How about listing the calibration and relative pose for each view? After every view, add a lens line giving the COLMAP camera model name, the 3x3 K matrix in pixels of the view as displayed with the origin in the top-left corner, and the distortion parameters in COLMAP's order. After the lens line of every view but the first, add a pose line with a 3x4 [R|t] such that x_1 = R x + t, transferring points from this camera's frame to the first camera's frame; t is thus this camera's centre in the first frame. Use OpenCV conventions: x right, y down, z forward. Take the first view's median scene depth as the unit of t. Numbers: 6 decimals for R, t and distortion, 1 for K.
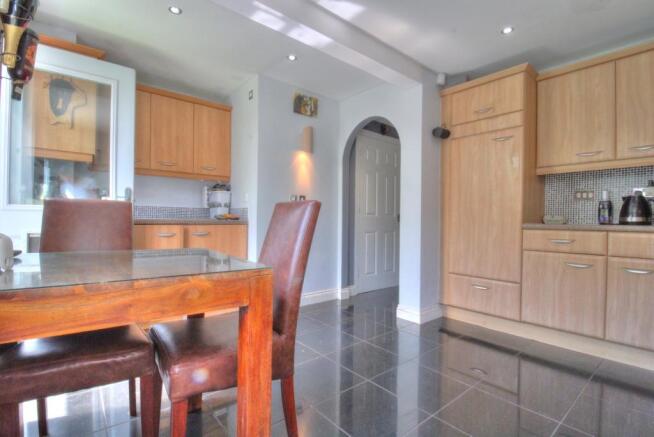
lens RADIAL K [[309.6, 0, 318.2], [0, 309.6, 221.7], [0, 0, 1]] dist [-0.018680, -0.000489]
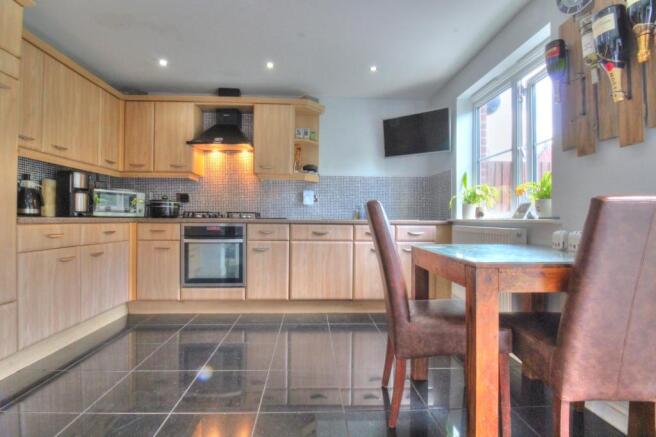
lens RADIAL K [[311.5, 0, 315.9], [0, 311.5, 218.5], [0, 0, 1]] dist [0.001042, -0.000507]
pose [[-0.801664, -0.016000, 0.597560, -0.331851], [-0.014884, 0.999866, 0.006803, -0.004663], [-0.597589, -0.003440, -0.801795, 1.172180]]
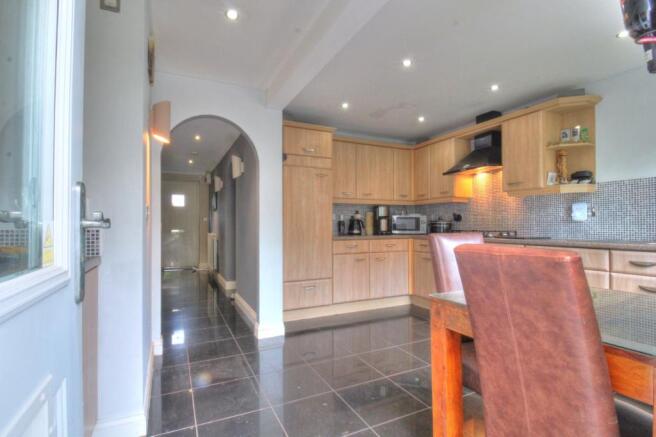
lens RADIAL K [[310.6, 0, 319.1], [0, 310.6, 221.7], [0, 0, 1]] dist [-0.018680, -0.000489]
pose [[0.232244, -0.001502, 0.972656, -0.783699], [0.010664, 0.999943, -0.001002, -0.064267], [-0.972599, 0.010605, 0.232247, 0.722441]]
